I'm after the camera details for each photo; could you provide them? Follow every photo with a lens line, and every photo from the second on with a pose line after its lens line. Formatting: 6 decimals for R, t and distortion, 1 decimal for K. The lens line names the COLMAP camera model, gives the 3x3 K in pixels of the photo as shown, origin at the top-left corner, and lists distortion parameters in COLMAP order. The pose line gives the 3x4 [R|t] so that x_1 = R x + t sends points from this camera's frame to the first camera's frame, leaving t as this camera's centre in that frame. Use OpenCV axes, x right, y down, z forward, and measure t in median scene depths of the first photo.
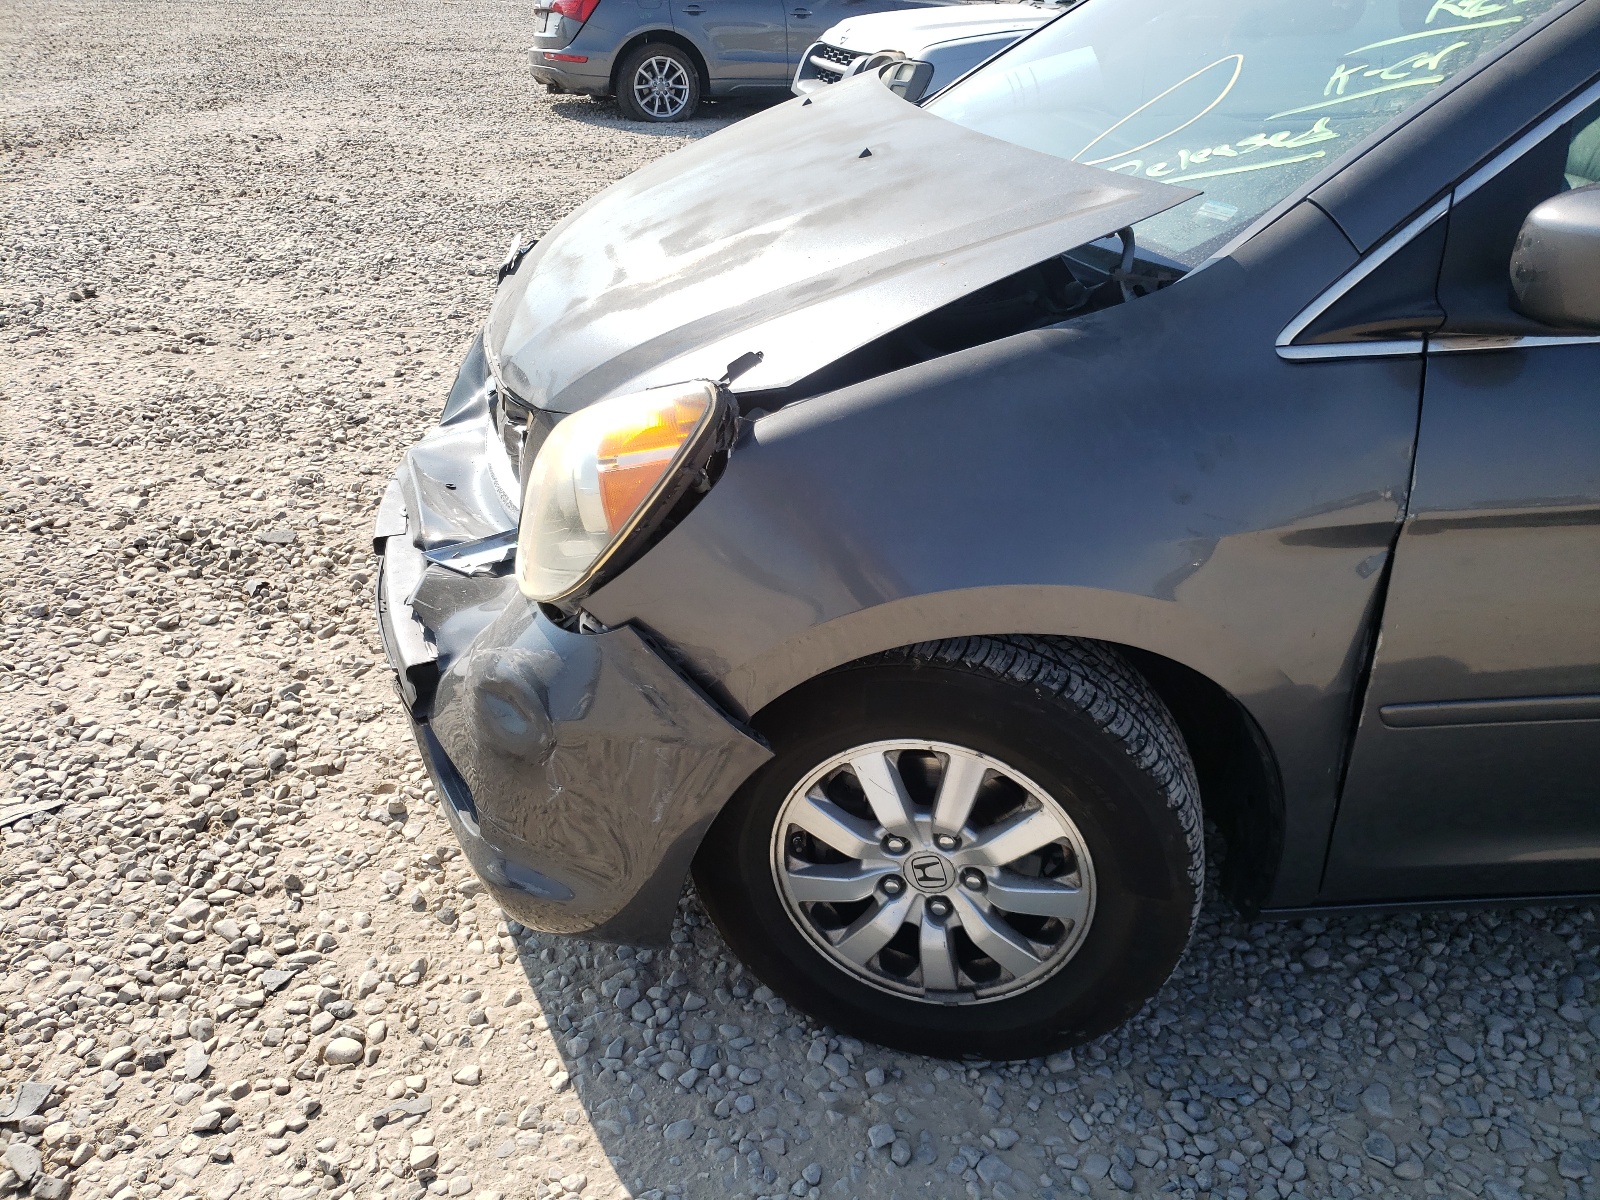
lens RADIAL K [[1206.2, 0, 800.2], [0, 1206.2, 597.4], [0, 0, 1]] dist [0.008096, 0.010461]
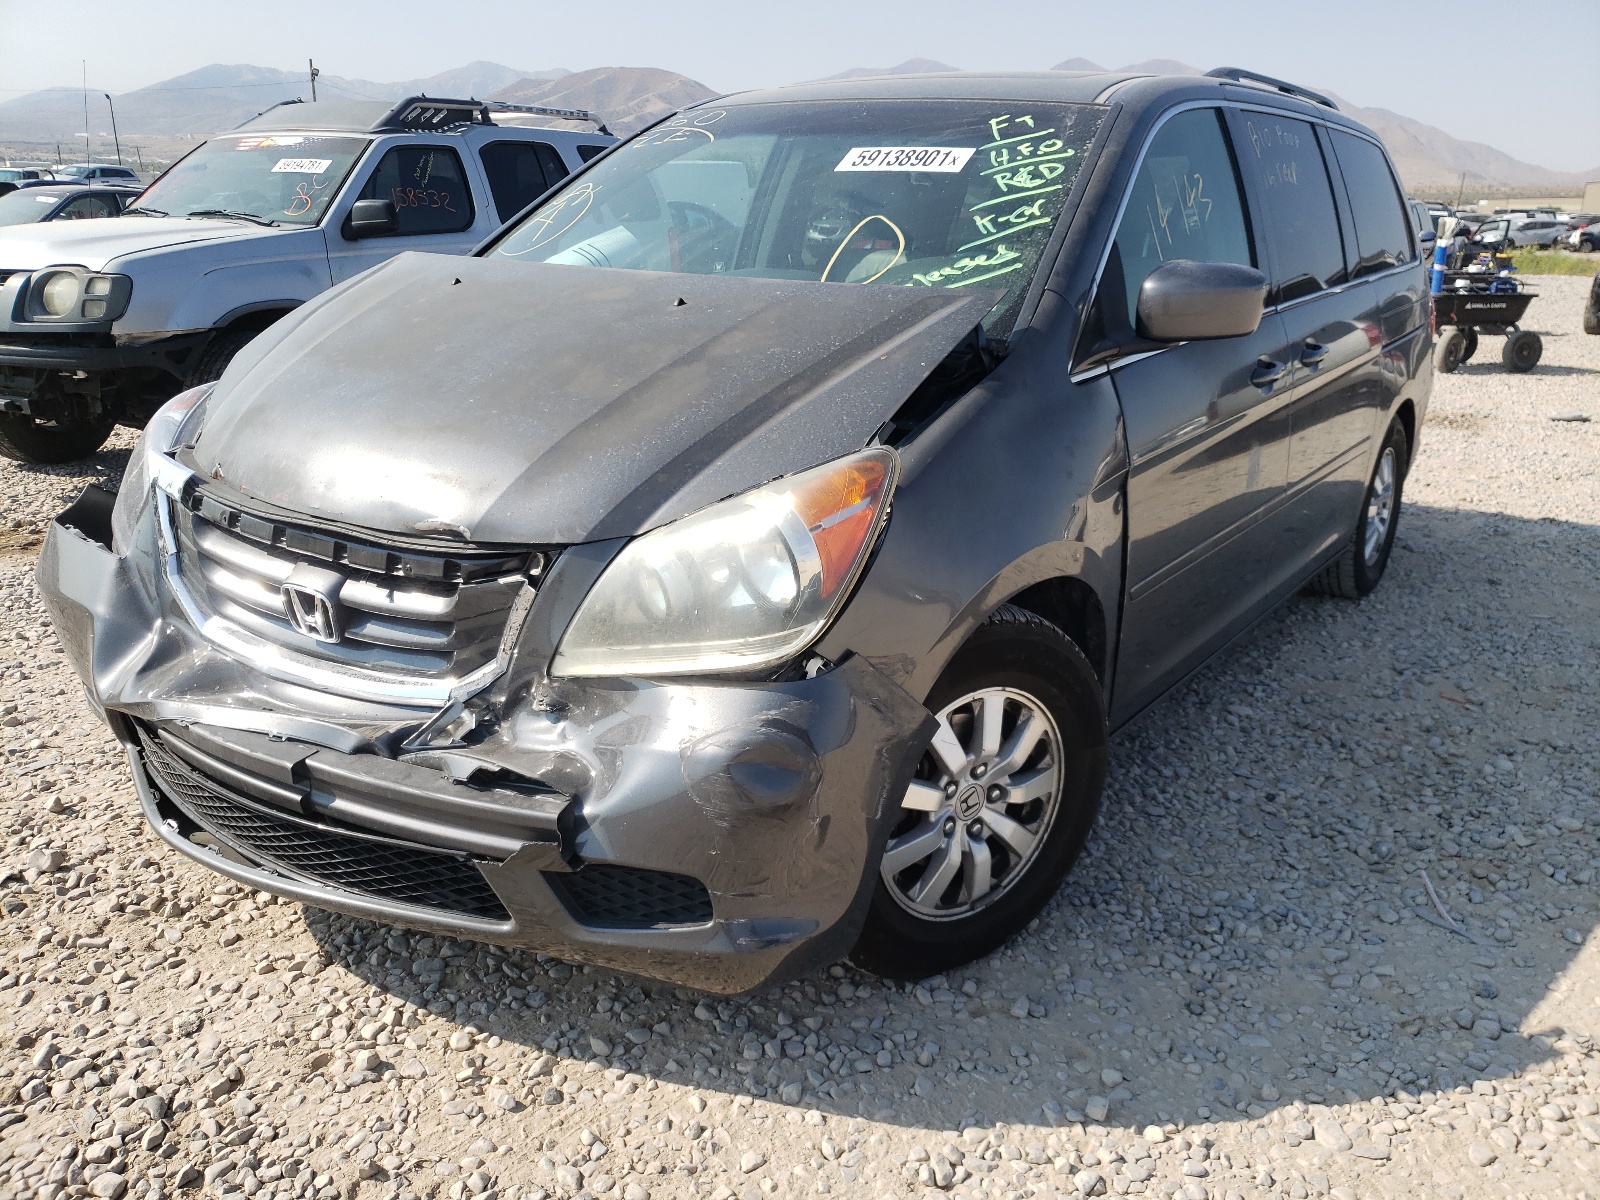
lens RADIAL K [[1206.2, 0, 801.8], [0, 1206.2, 600.6], [0, 0, 1]] dist [0.008096, 0.010461]
pose [[0.682834, -0.249705, 0.686575, -0.851509], [0.349370, 0.936961, -0.006697, -0.032424], [-0.641622, 0.244442, 0.727028, 0.107074]]
